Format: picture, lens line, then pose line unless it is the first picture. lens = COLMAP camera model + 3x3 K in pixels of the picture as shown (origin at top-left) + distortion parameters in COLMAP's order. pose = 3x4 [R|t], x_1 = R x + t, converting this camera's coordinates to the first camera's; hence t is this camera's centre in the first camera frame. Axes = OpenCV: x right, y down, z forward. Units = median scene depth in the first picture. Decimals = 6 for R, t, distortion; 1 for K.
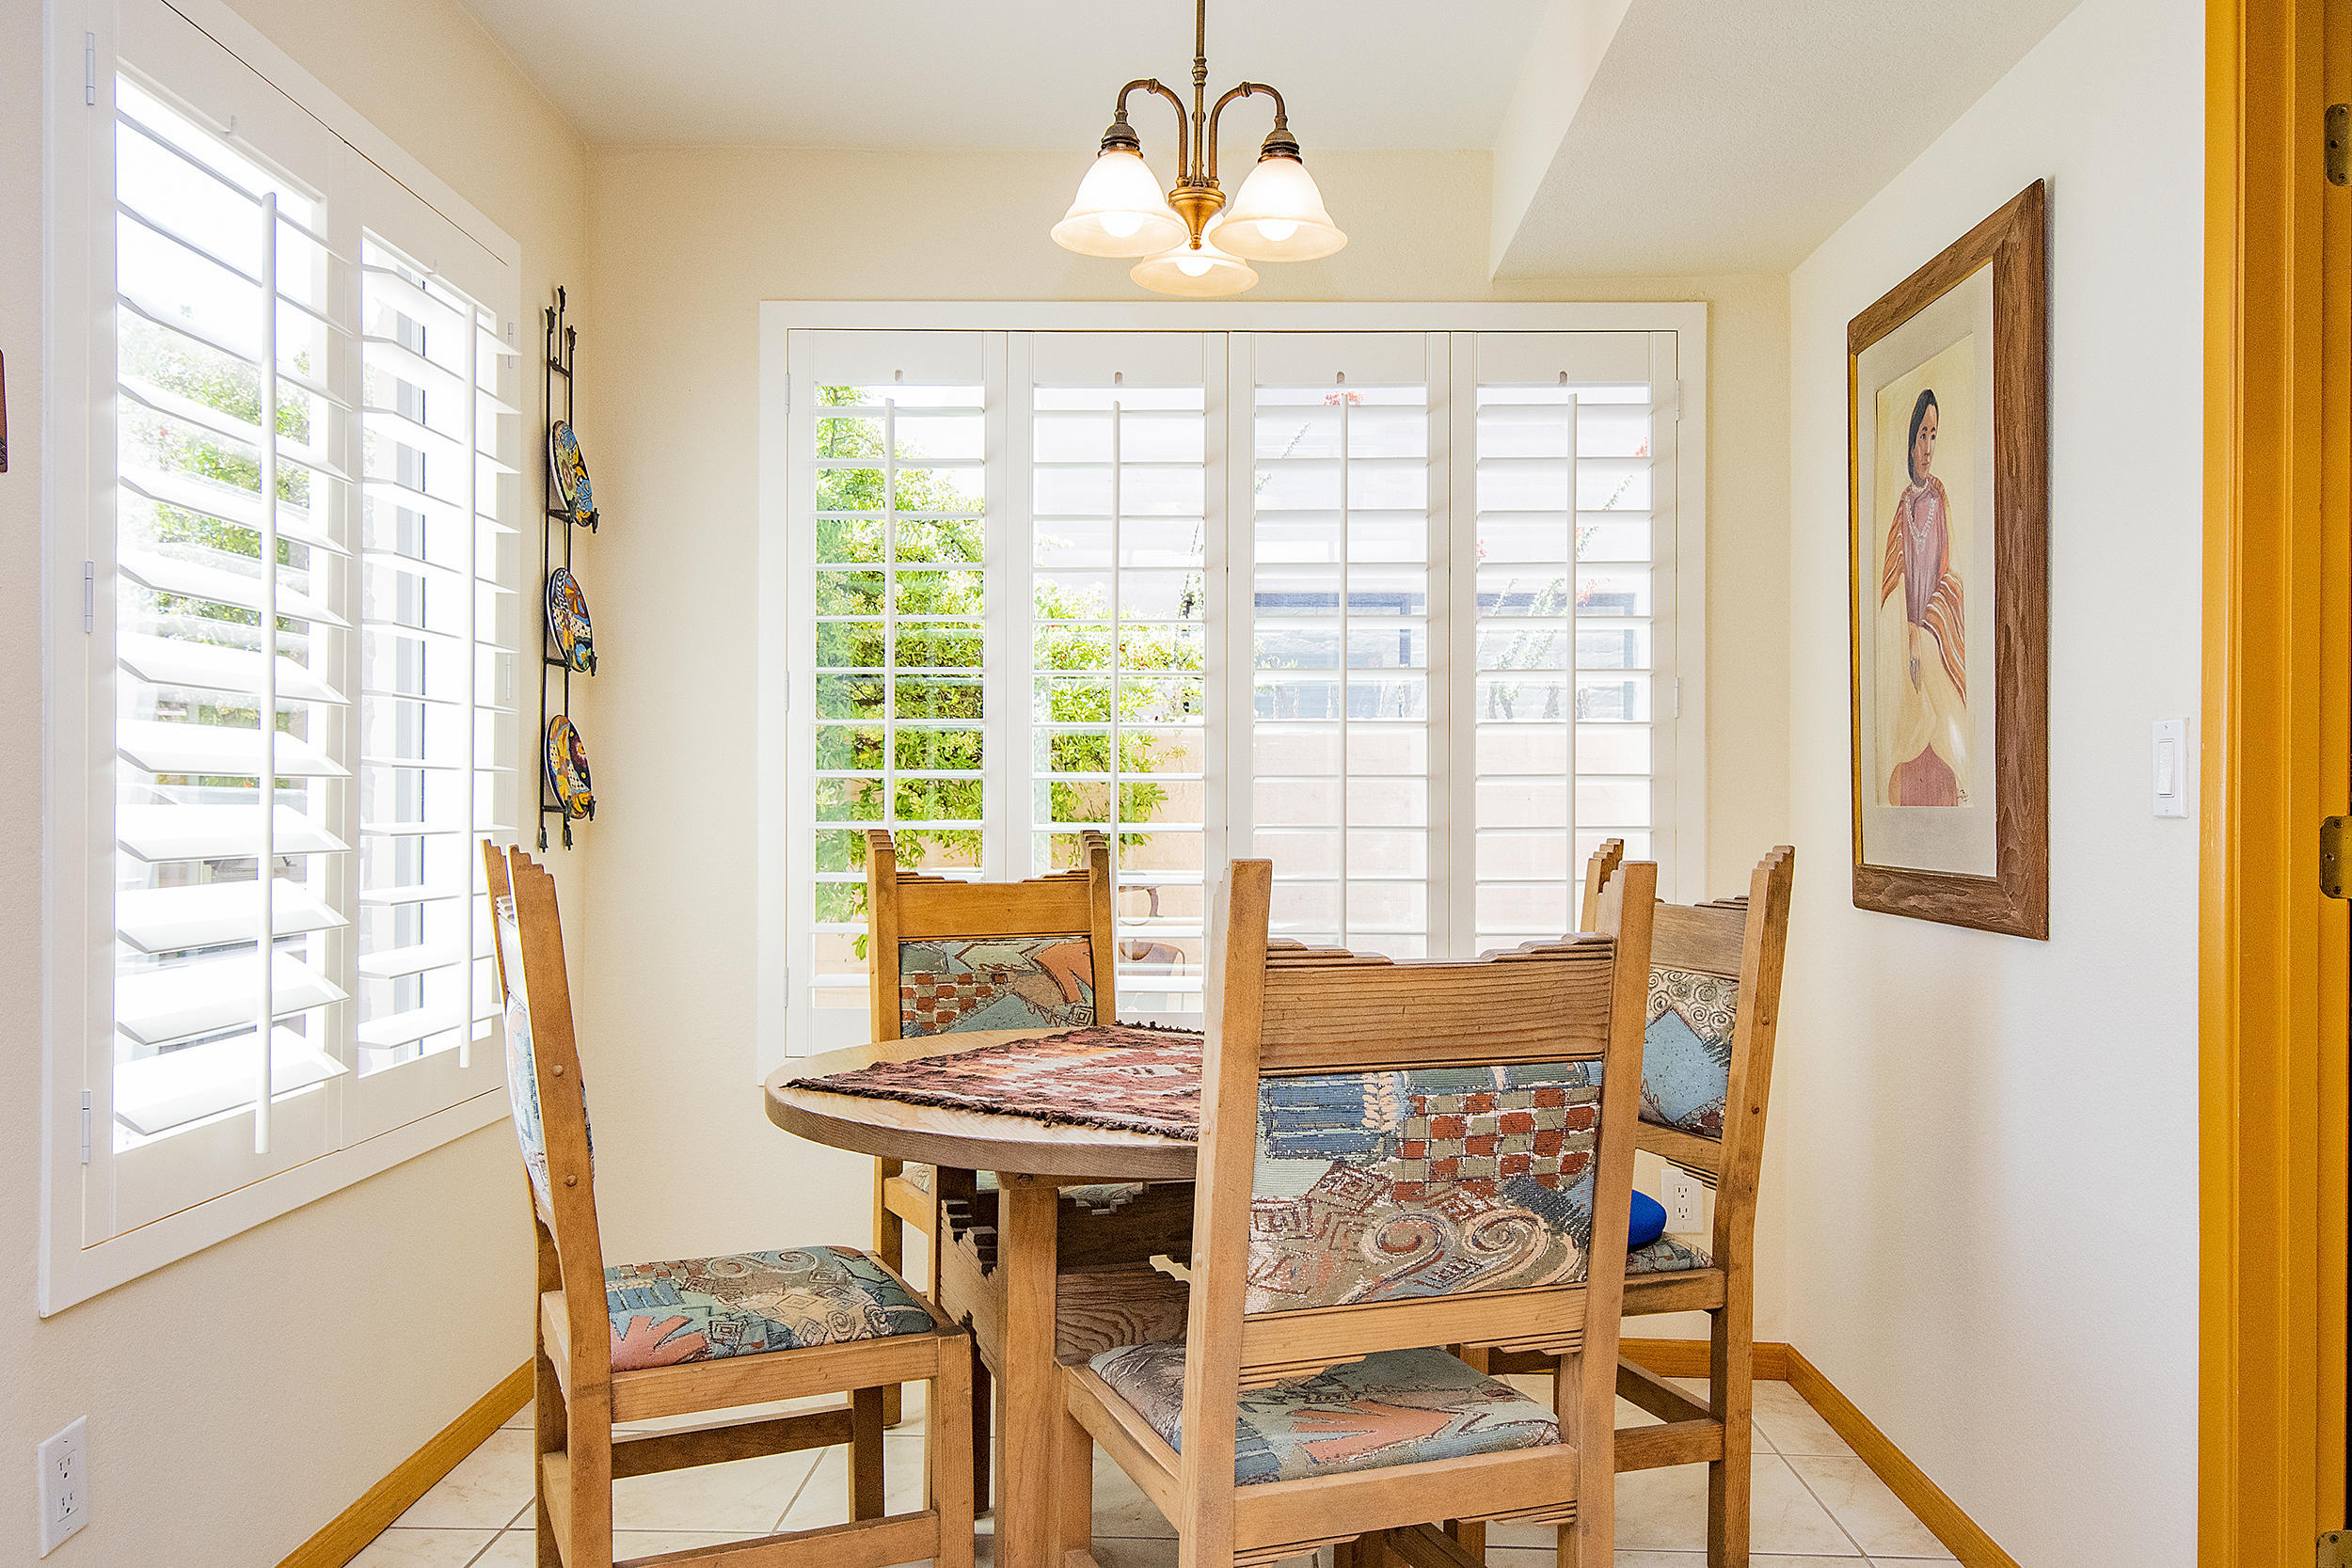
lens RADIAL K [[1702.7, 0, 1177.5], [0, 1702.7, 795.9], [0, 0, 1]] dist [-0.000065, 0.000105]
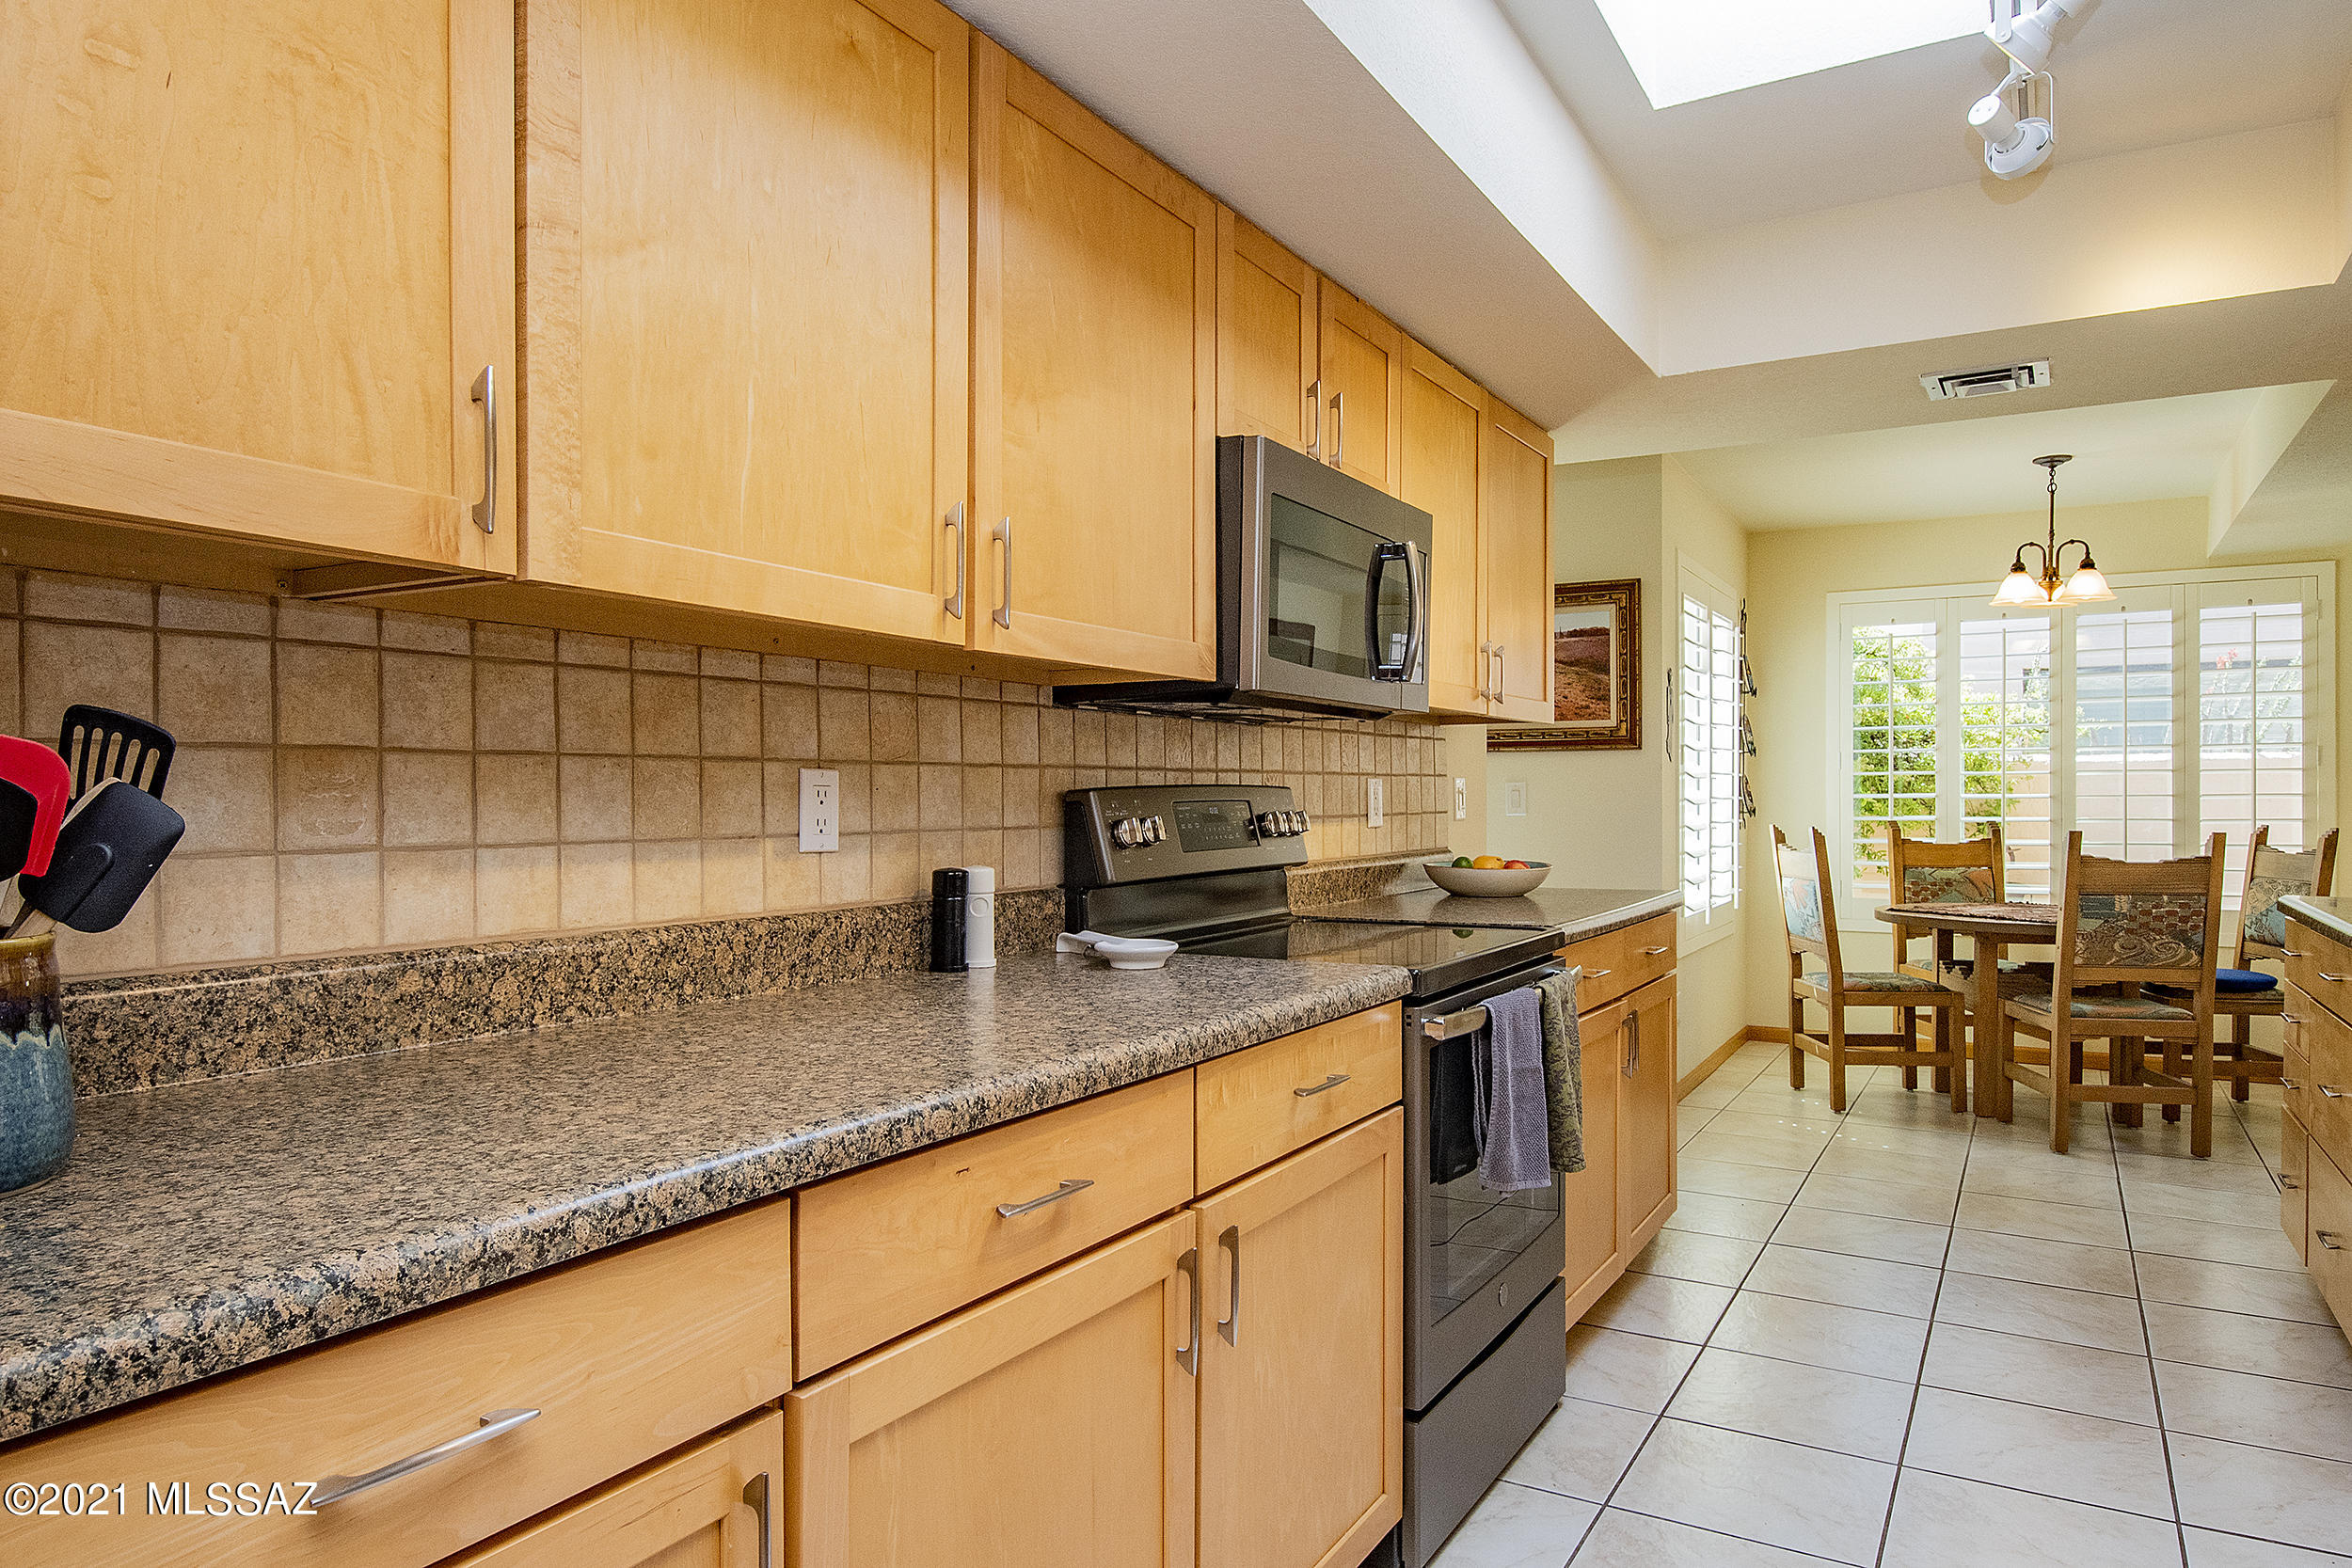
lens RADIAL K [[1480.4, 0, 1178.9], [0, 1480.4, 806.7], [0, 0, 1]] dist [0.006950, -0.009752]
pose [[0.877593, -0.003811, -0.479392, -0.058110], [0.010366, 0.999885, 0.011027, -0.033184], [0.479295, -0.014647, 0.877531, -1.312102]]
